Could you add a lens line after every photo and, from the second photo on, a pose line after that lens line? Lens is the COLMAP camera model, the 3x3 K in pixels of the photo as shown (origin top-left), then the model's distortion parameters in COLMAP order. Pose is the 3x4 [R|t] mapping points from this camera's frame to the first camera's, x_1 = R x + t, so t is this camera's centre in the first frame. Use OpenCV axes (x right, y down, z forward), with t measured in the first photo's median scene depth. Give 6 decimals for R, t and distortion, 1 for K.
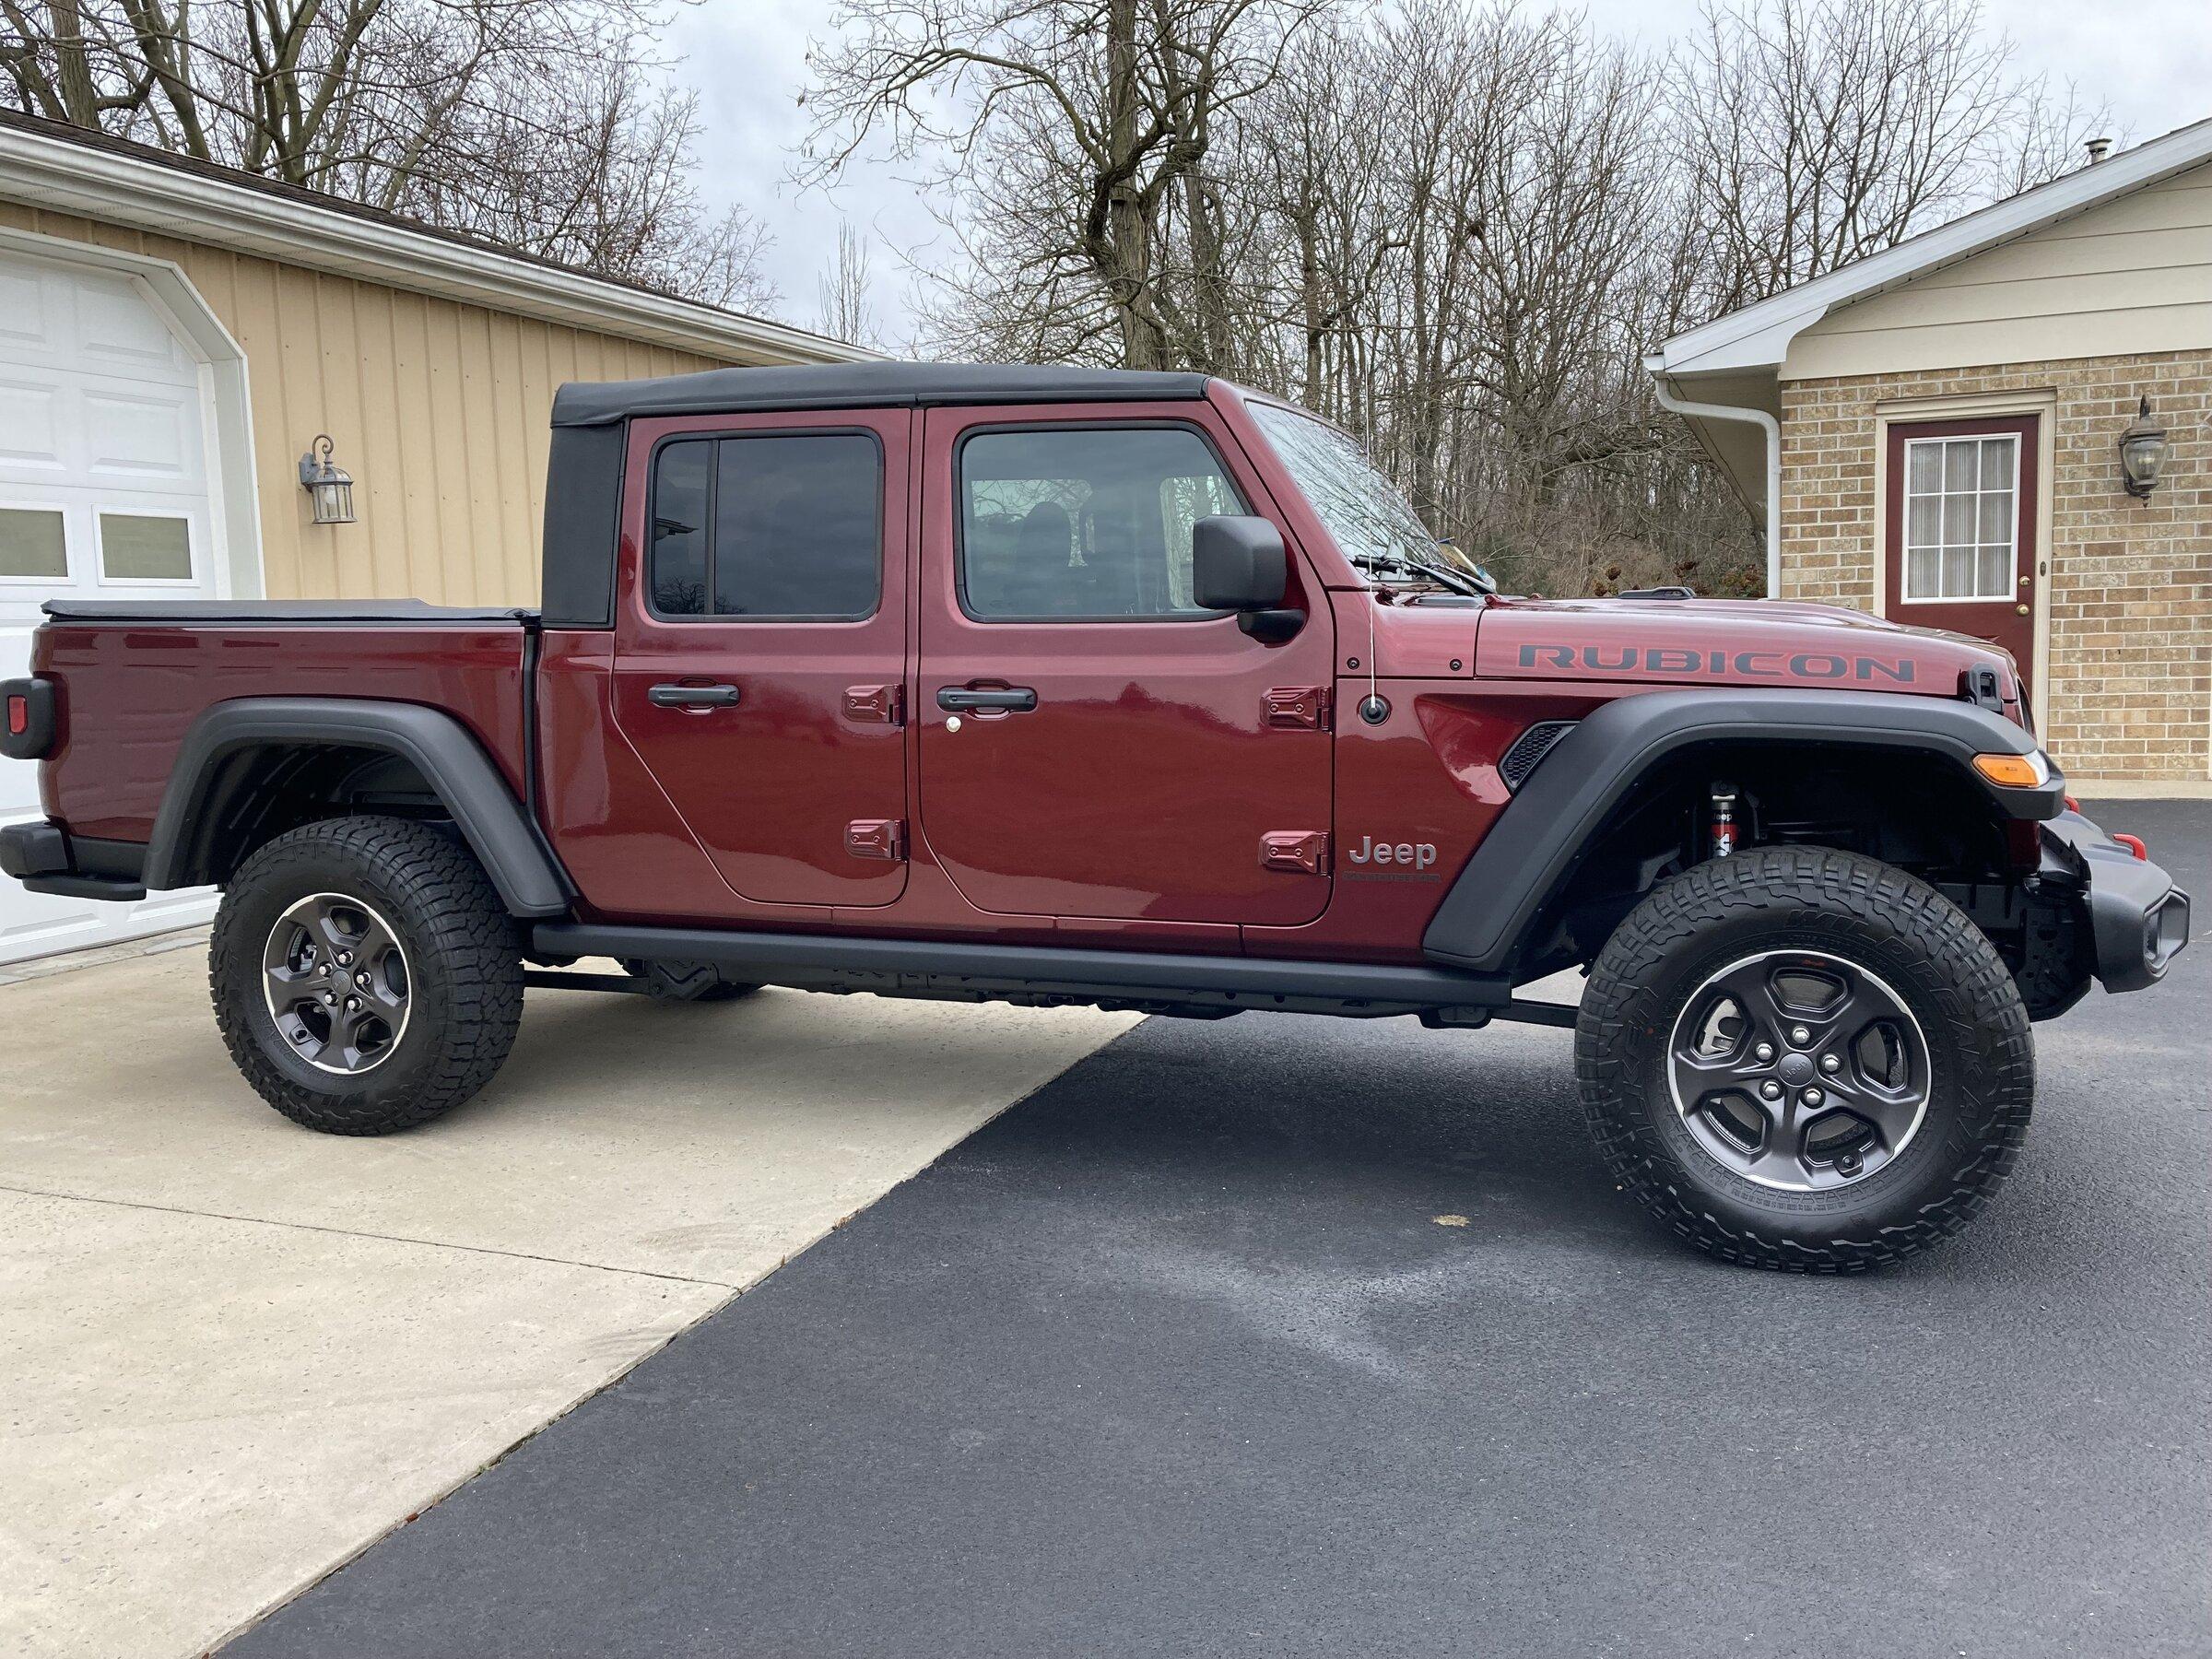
lens RADIAL K [[1625.9, 0, 1106.0], [0, 1625.9, 829.5], [0, 0, 1]] dist [0.007509, -0.001552]
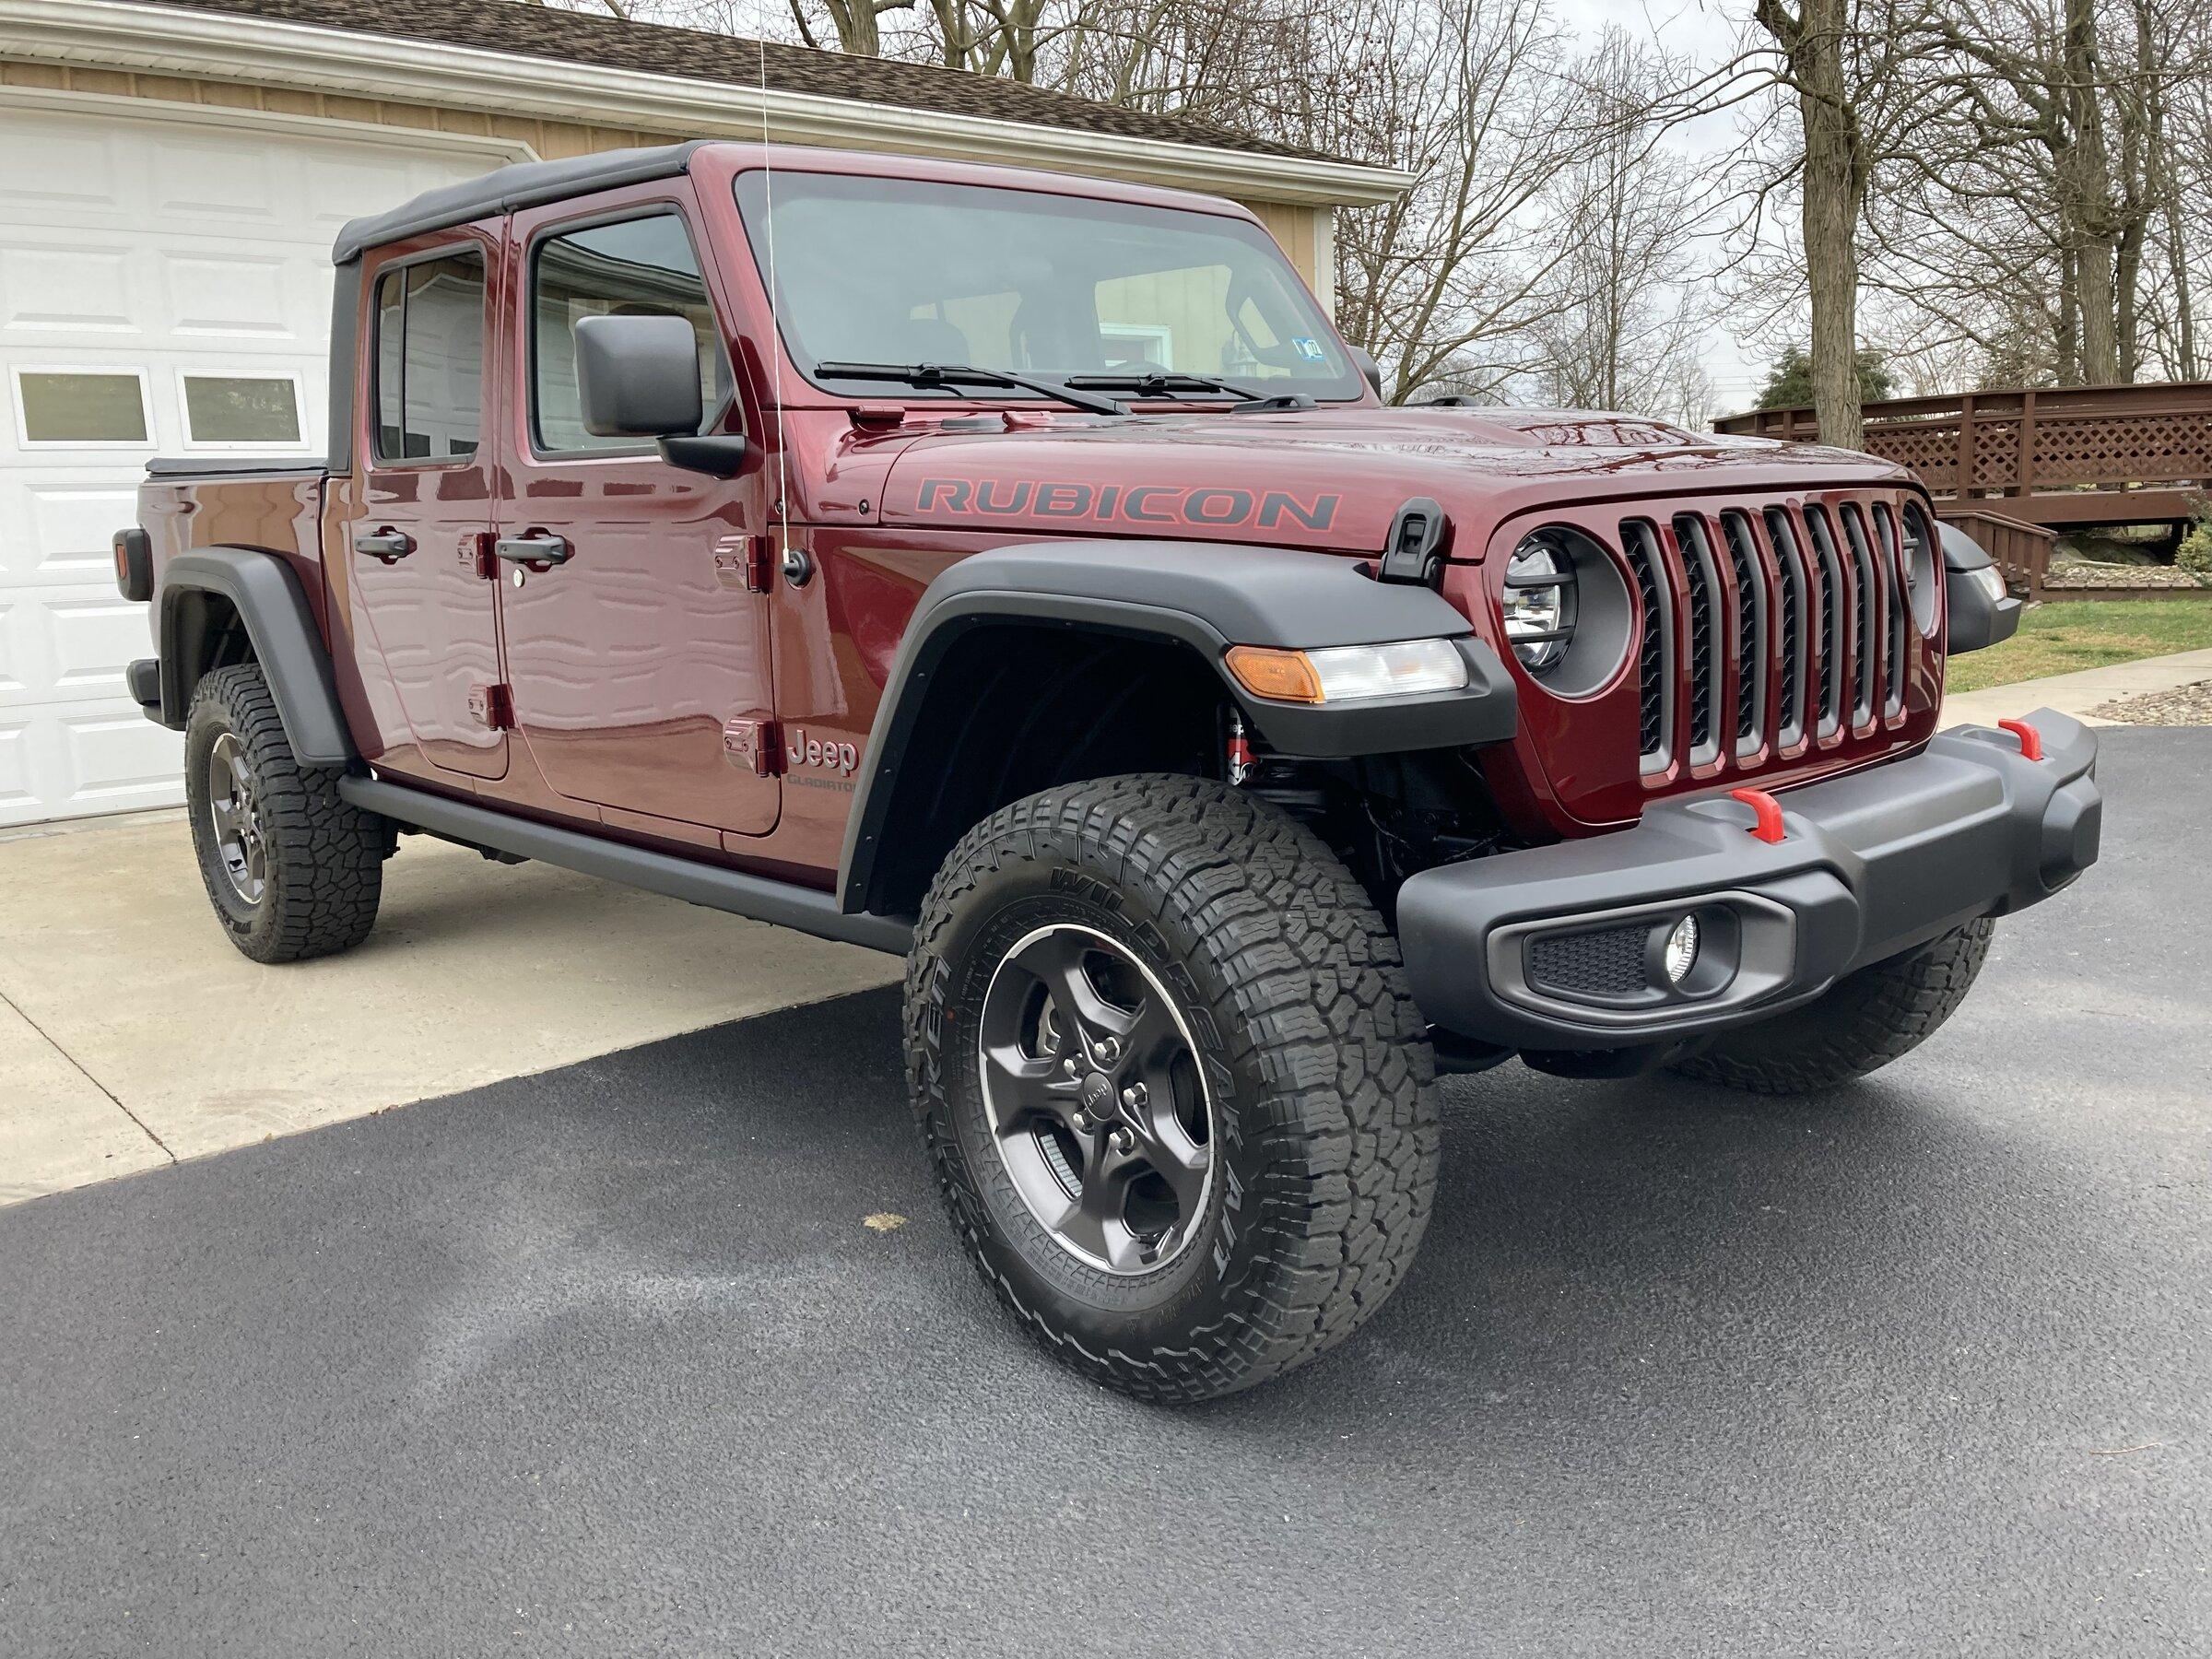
lens RADIAL K [[1719.9, 0, 1137.7], [0, 1719.9, 834.4], [0, 0, 1]] dist [0.018230, 0.002824]
pose [[0.884000, 0.075484, -0.461353, 0.643072], [-0.033949, 0.994638, 0.097687, -0.029148], [0.466253, -0.070692, 0.881823, 0.314093]]
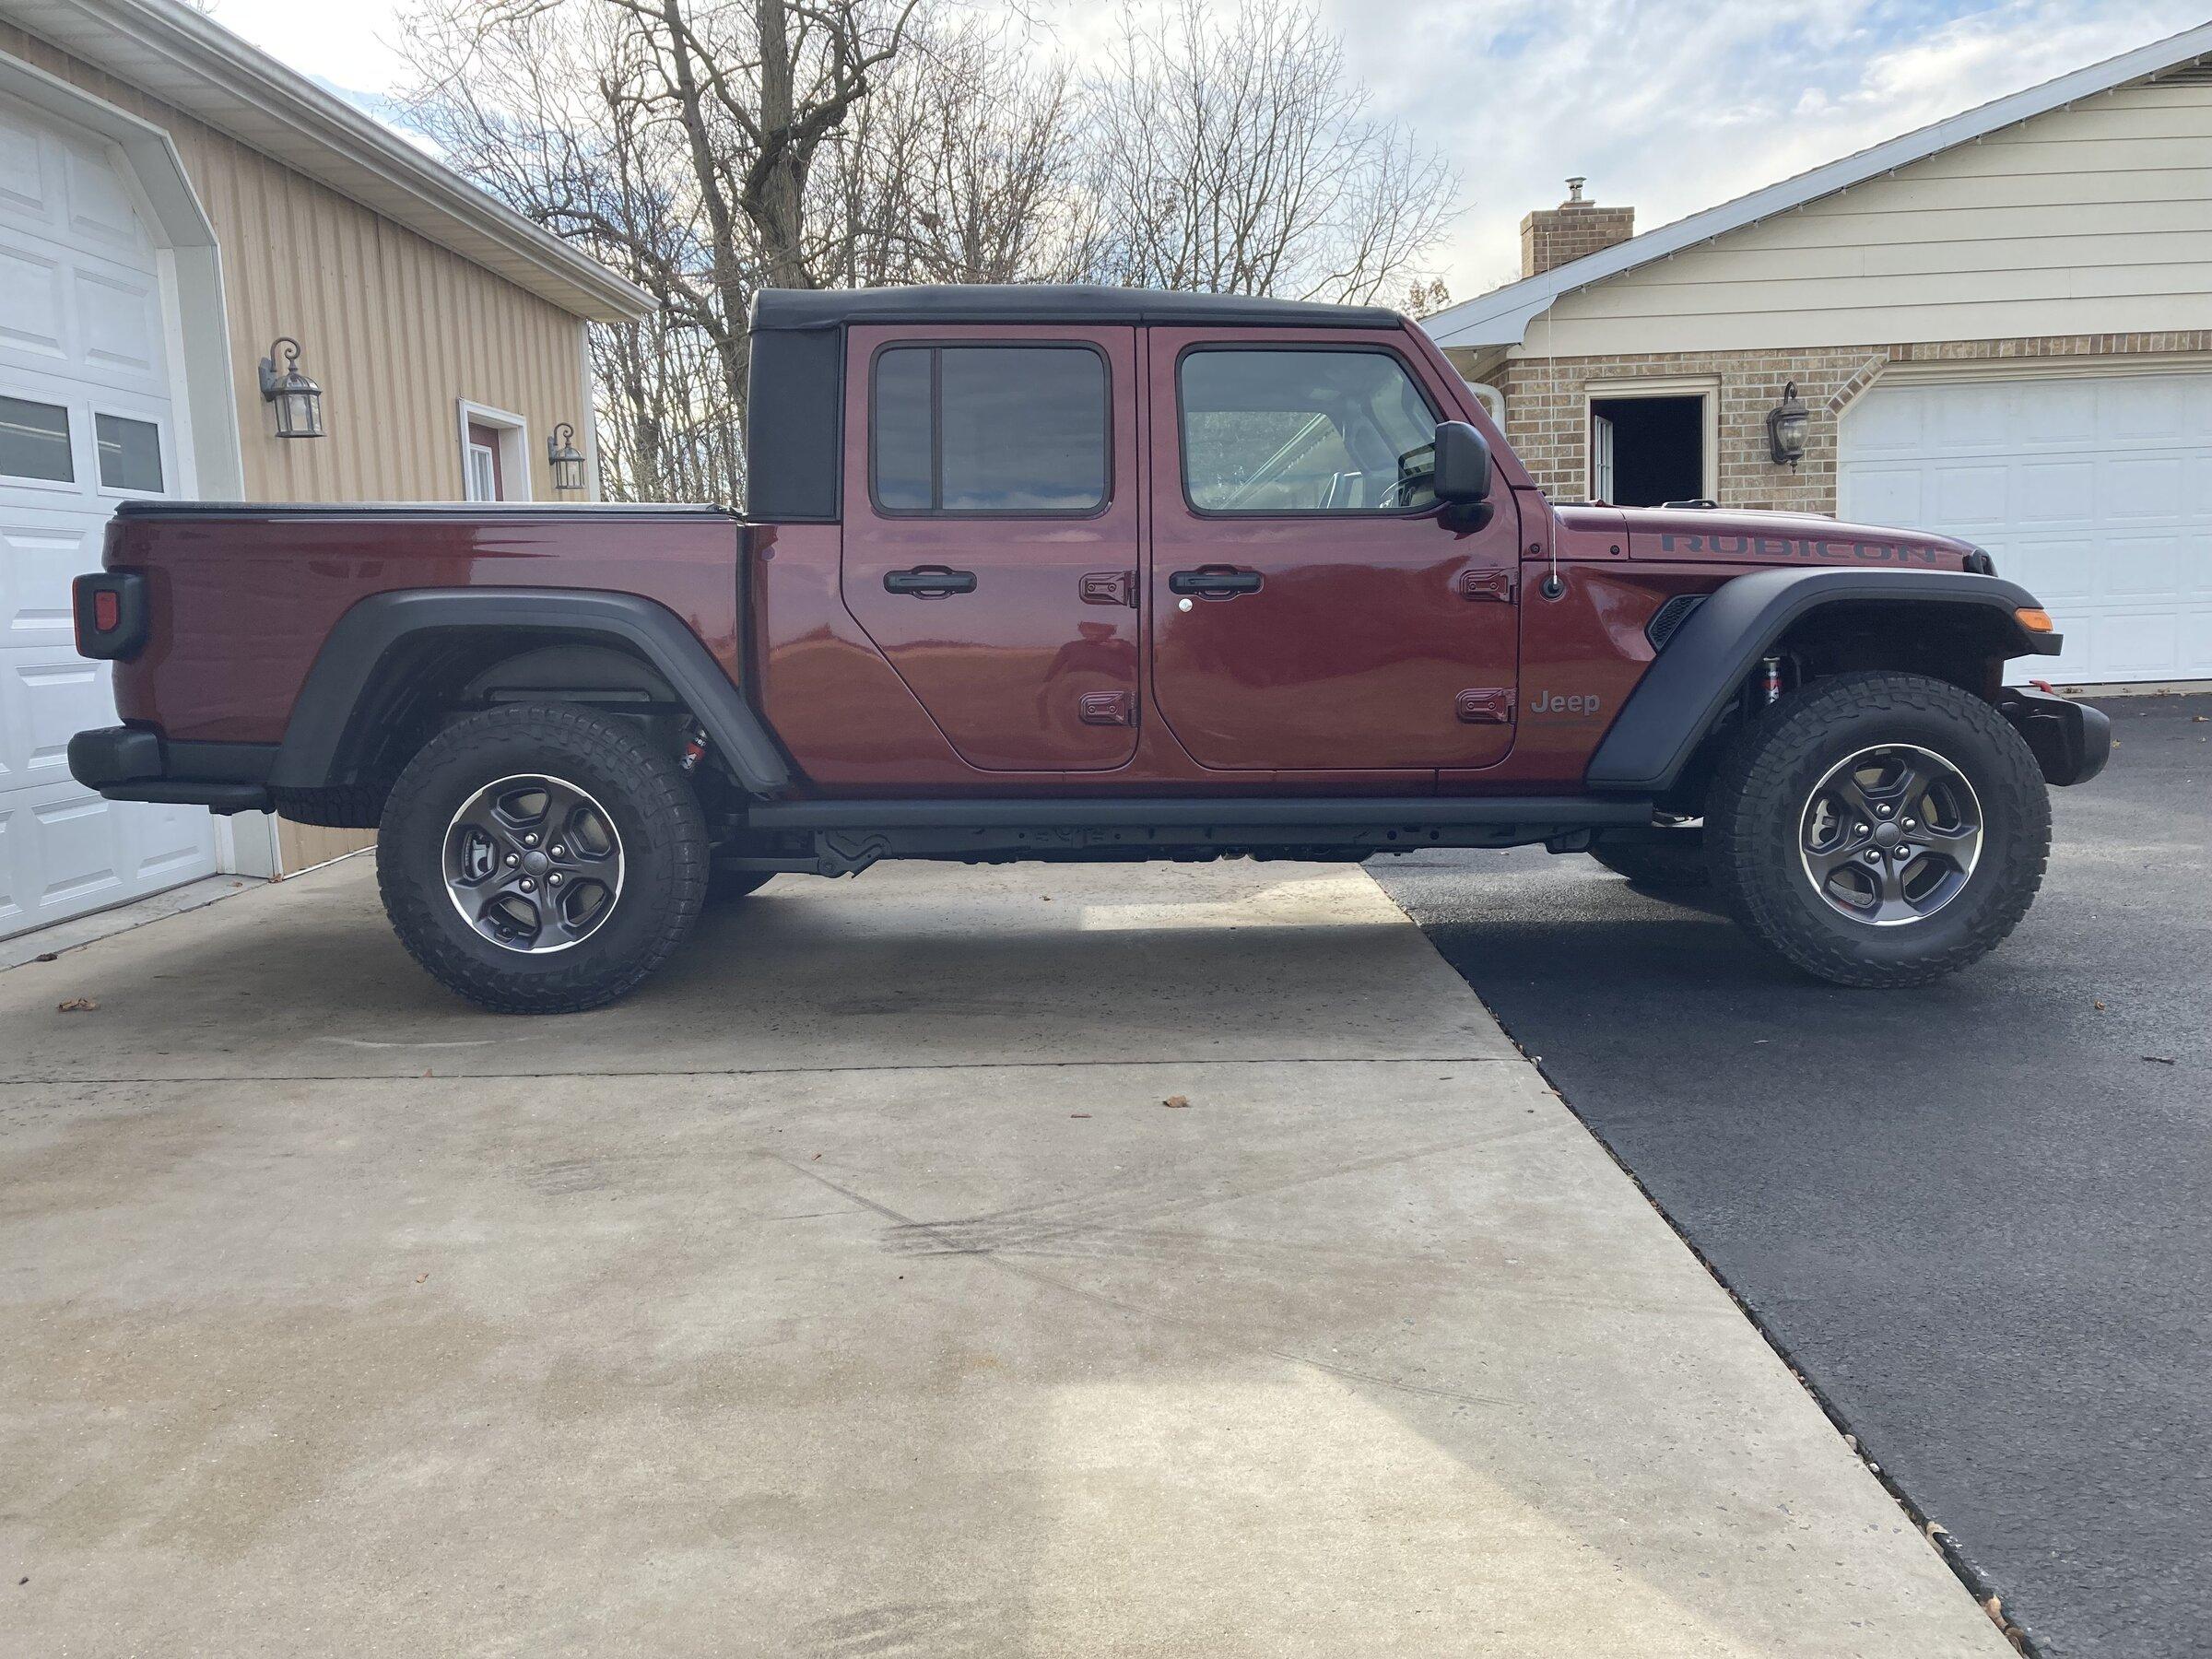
lens RADIAL K [[1558.8, 0, 1223.6], [0, 1558.8, 815.6], [0, 0, 1]] dist [0.036184, -0.024302]
pose [[0.957949, -0.038605, 0.284331, -0.384482], [0.032916, 0.999151, 0.024760, 0.057668], [-0.285045, -0.014359, 0.958406, -0.072237]]
